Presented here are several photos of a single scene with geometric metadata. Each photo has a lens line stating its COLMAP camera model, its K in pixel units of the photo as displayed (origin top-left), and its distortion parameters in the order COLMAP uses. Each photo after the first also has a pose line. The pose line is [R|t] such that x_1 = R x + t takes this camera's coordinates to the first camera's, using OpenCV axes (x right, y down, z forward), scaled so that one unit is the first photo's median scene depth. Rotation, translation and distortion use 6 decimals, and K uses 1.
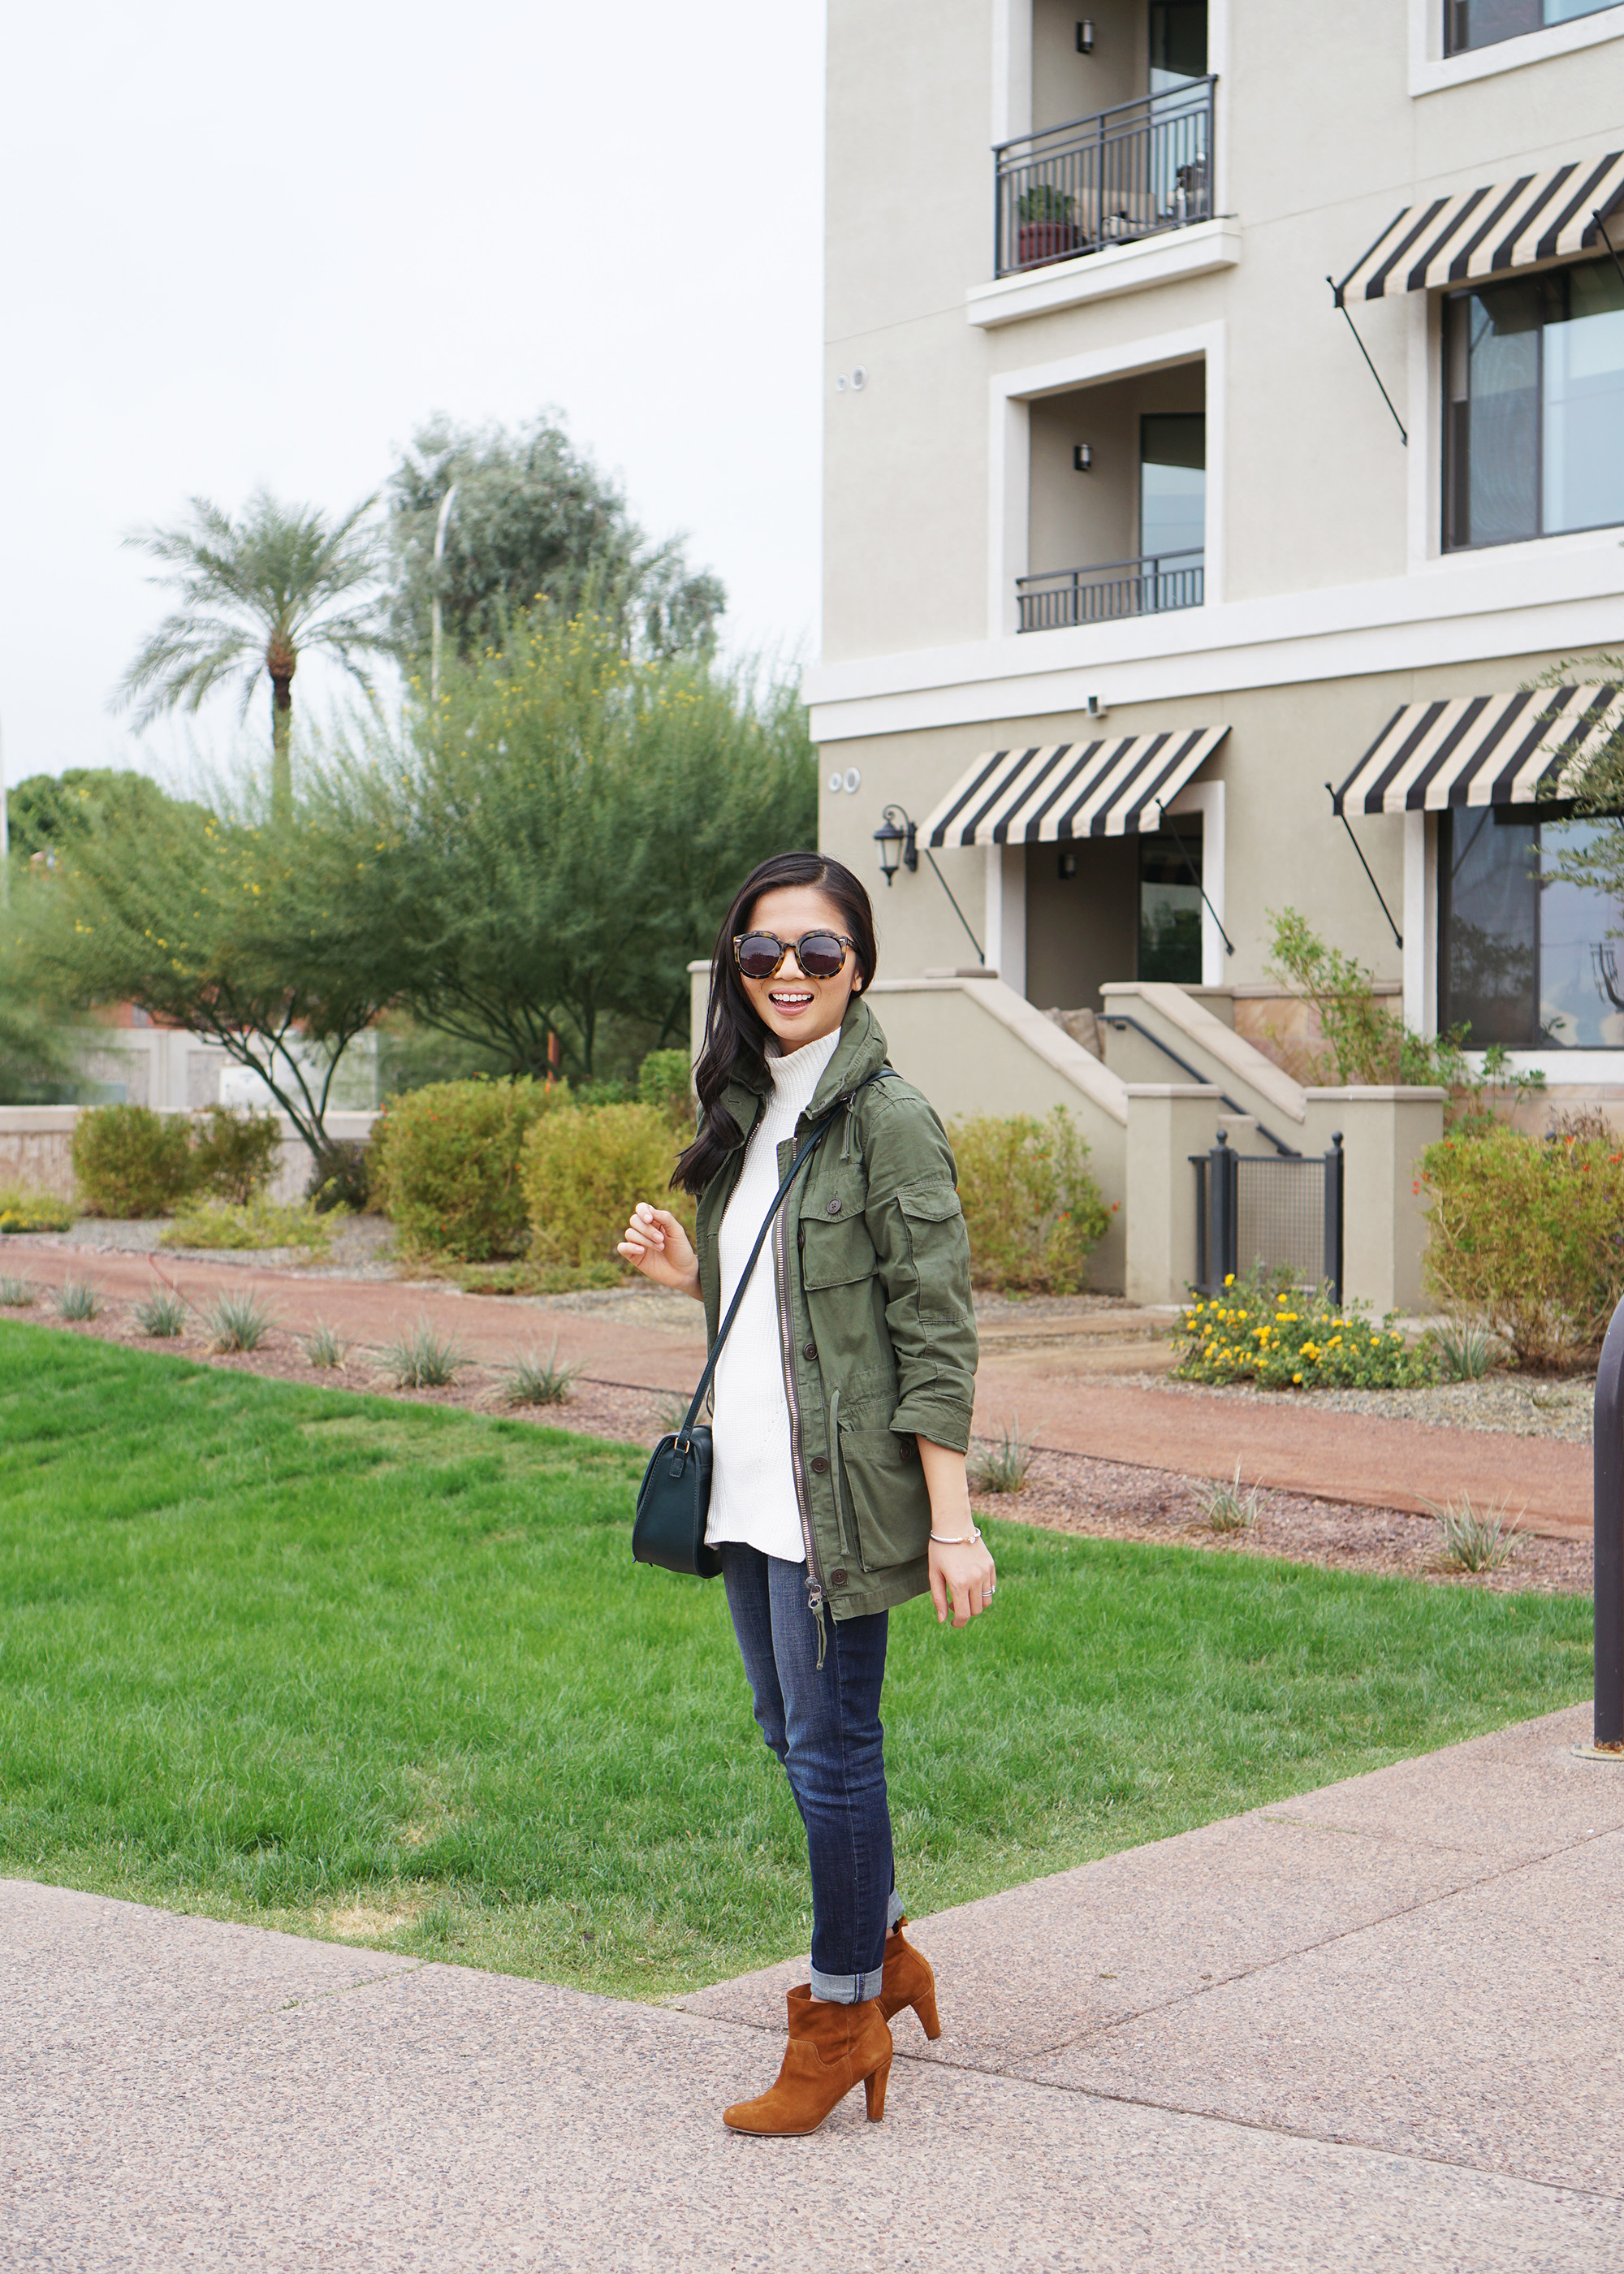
lens RADIAL K [[3697.9, 0, 812.0], [0, 3697.9, 1137.0], [0, 0, 1]] dist [0.020270, -0.192834]
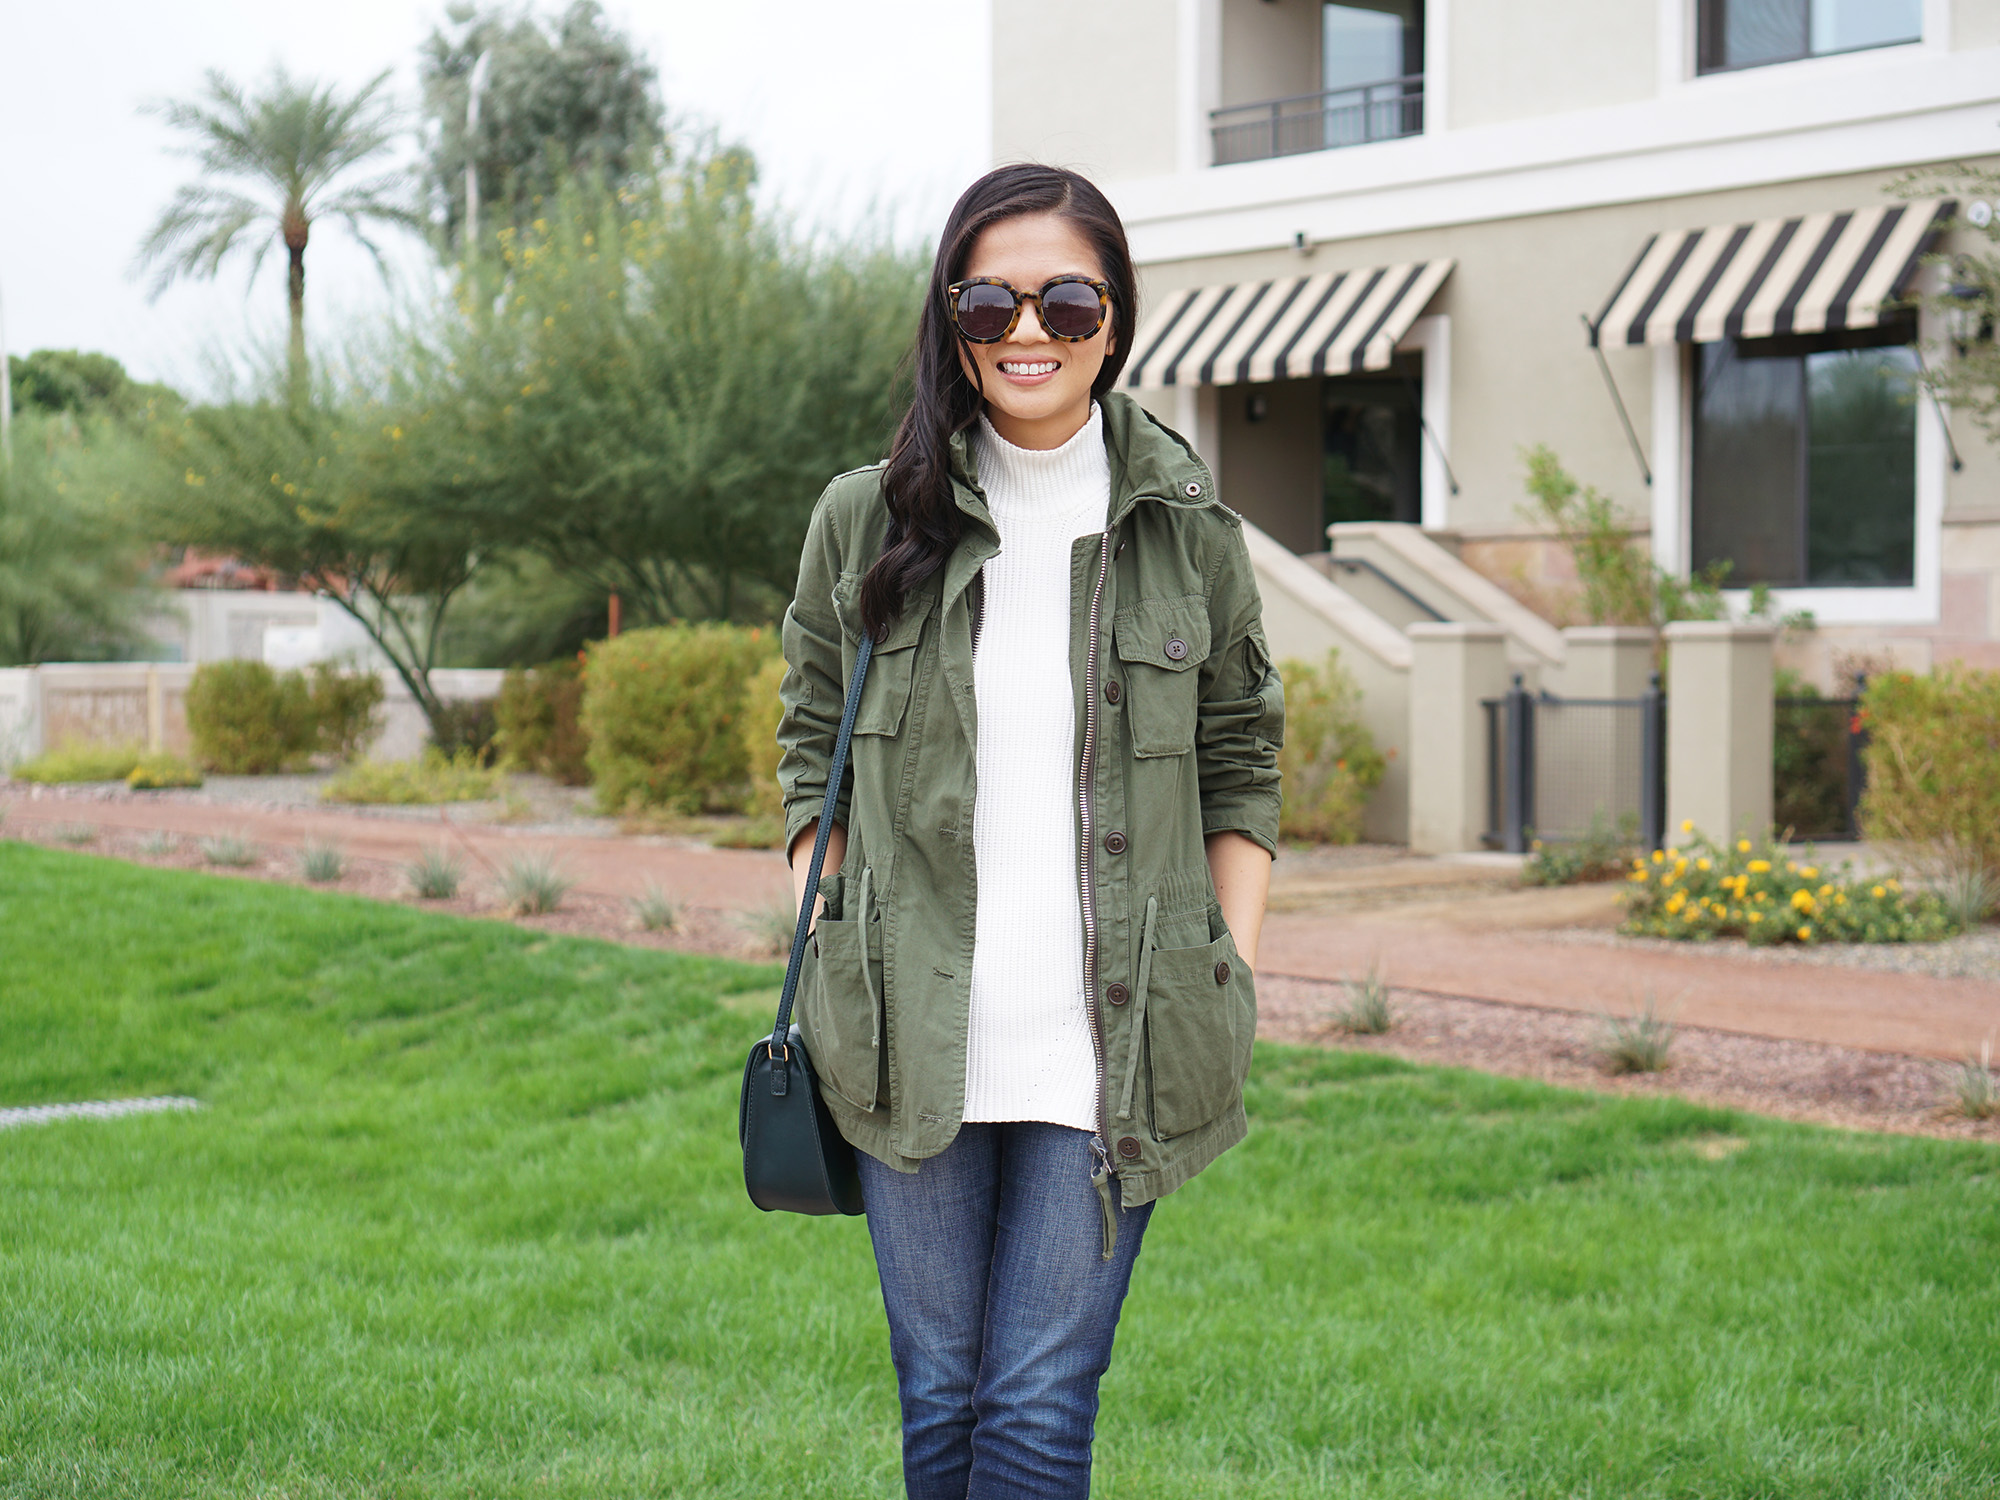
lens RADIAL K [[3210.5, 0, 782.0], [0, 3210.5, 754.6], [0, 0, 1]] dist [0.000412, 0.150800]
pose [[0.996440, -0.006013, 0.084092, -0.133069], [0.005079, 0.999923, 0.011310, 0.008305], [-0.084154, -0.010842, 0.996394, 0.172331]]
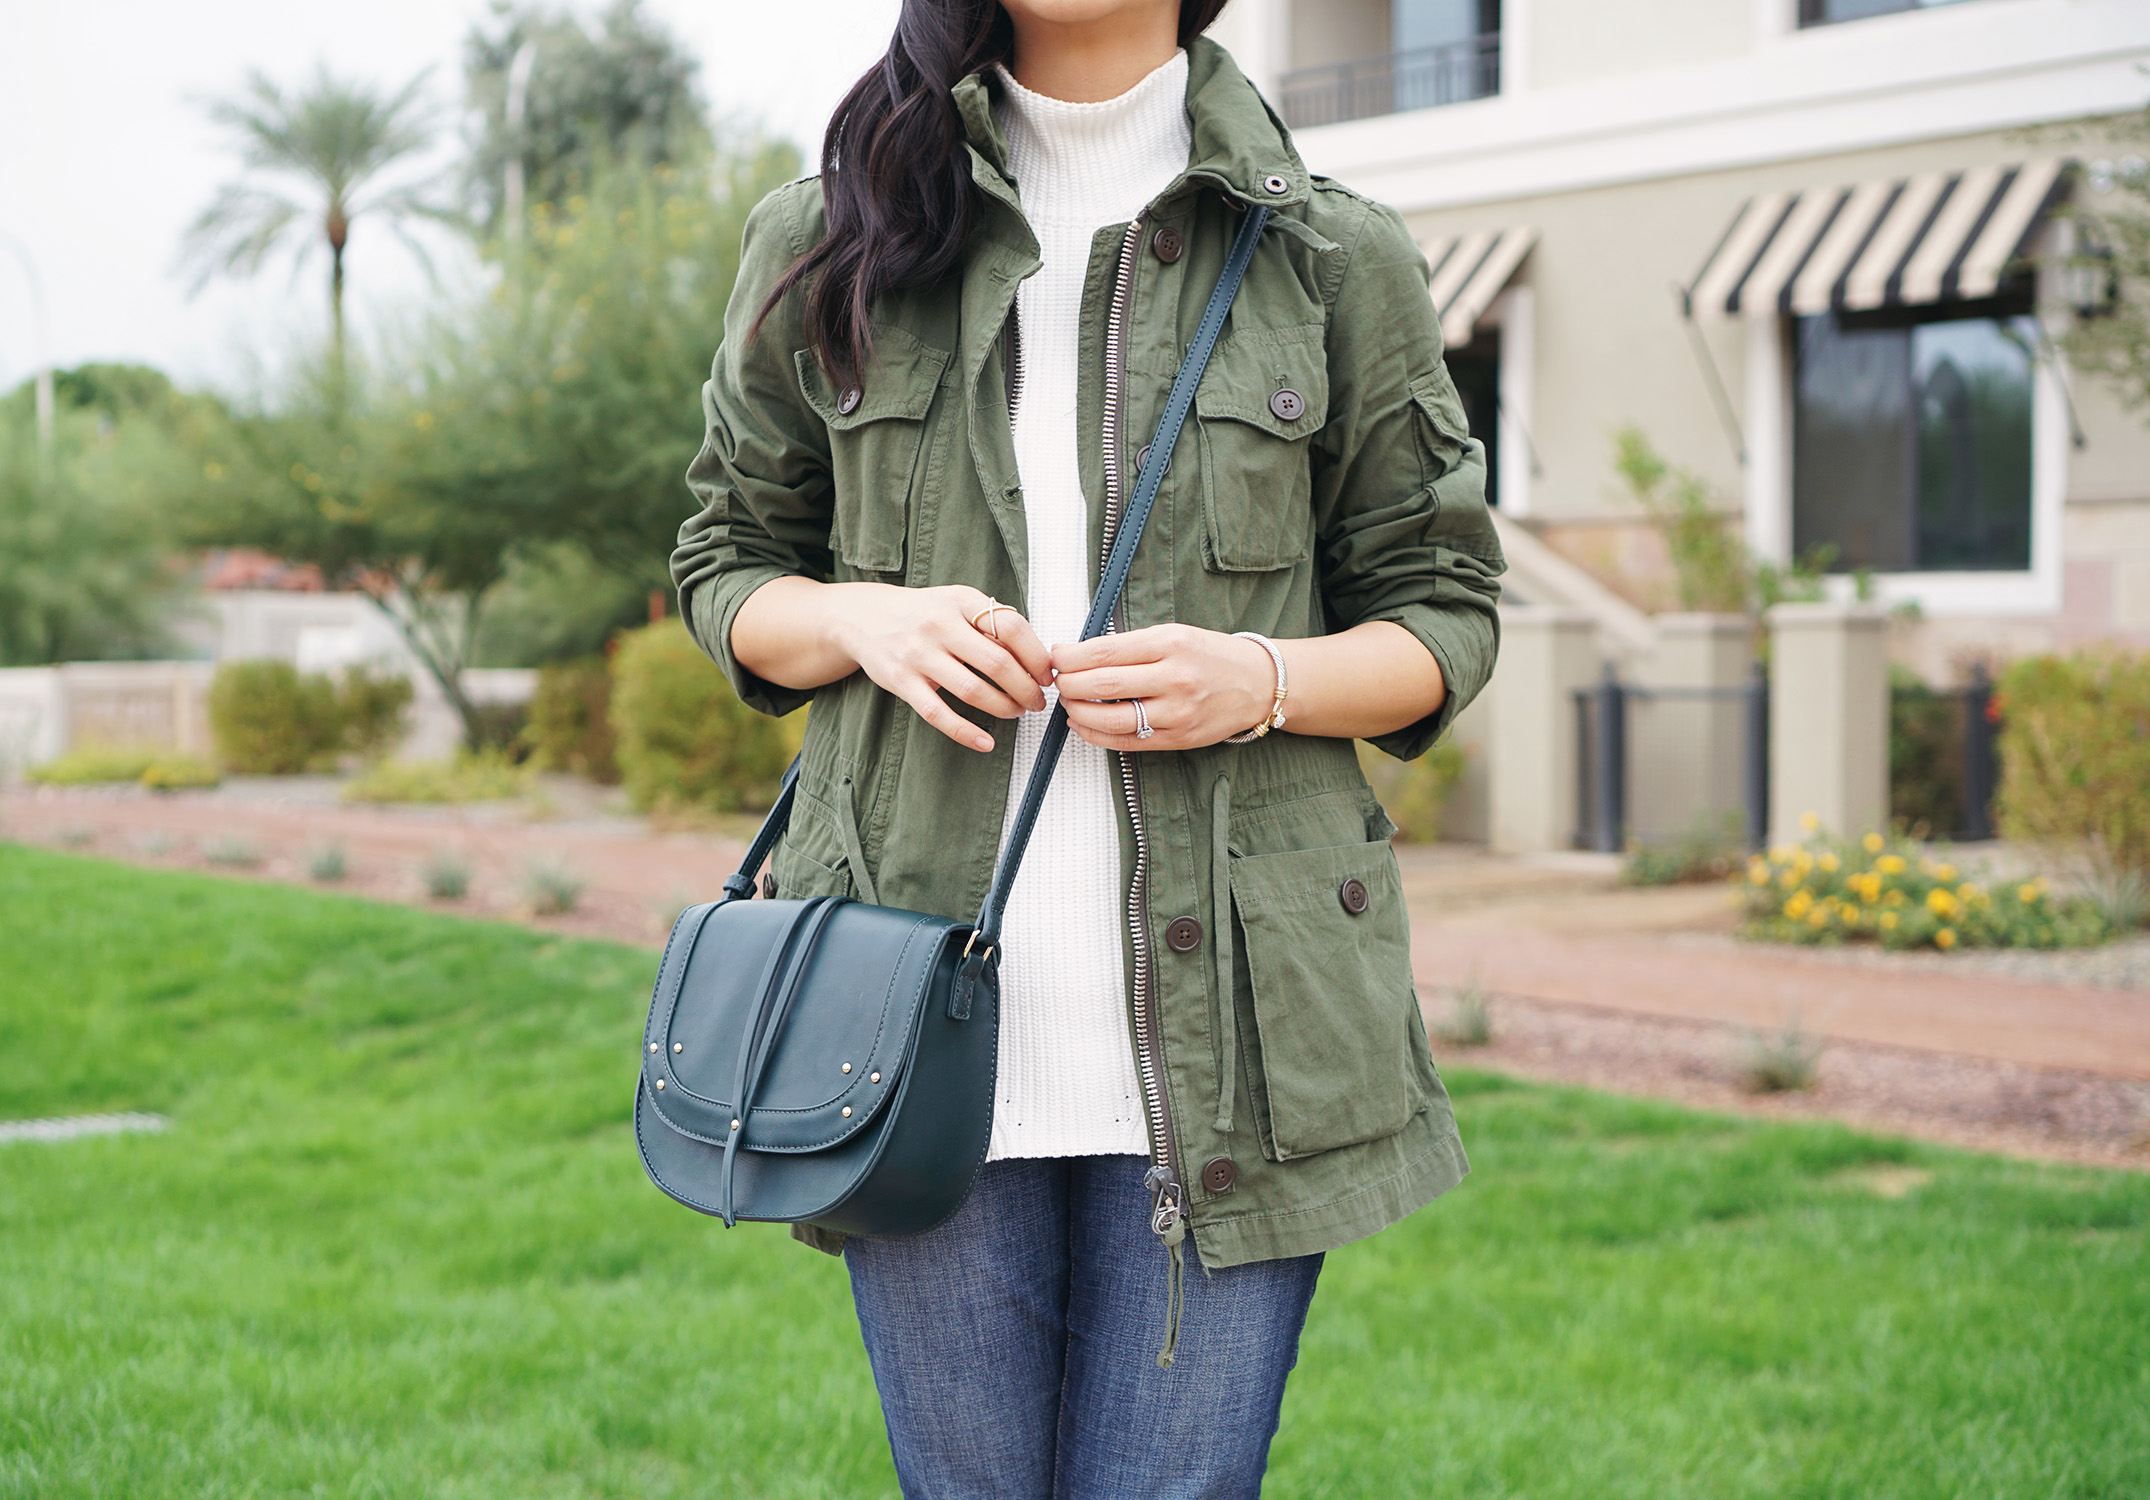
lens RADIAL K [[3111.1, 0, 806.4], [0, 3111.1, 746.7], [0, 0, 1]] dist [0.034086, 0.101973]
pose [[0.997335, -0.004281, 0.072831, -0.123174], [0.004191, 0.999990, 0.001379, 0.015232], [-0.072836, -0.001070, 0.997343, 0.237949]]
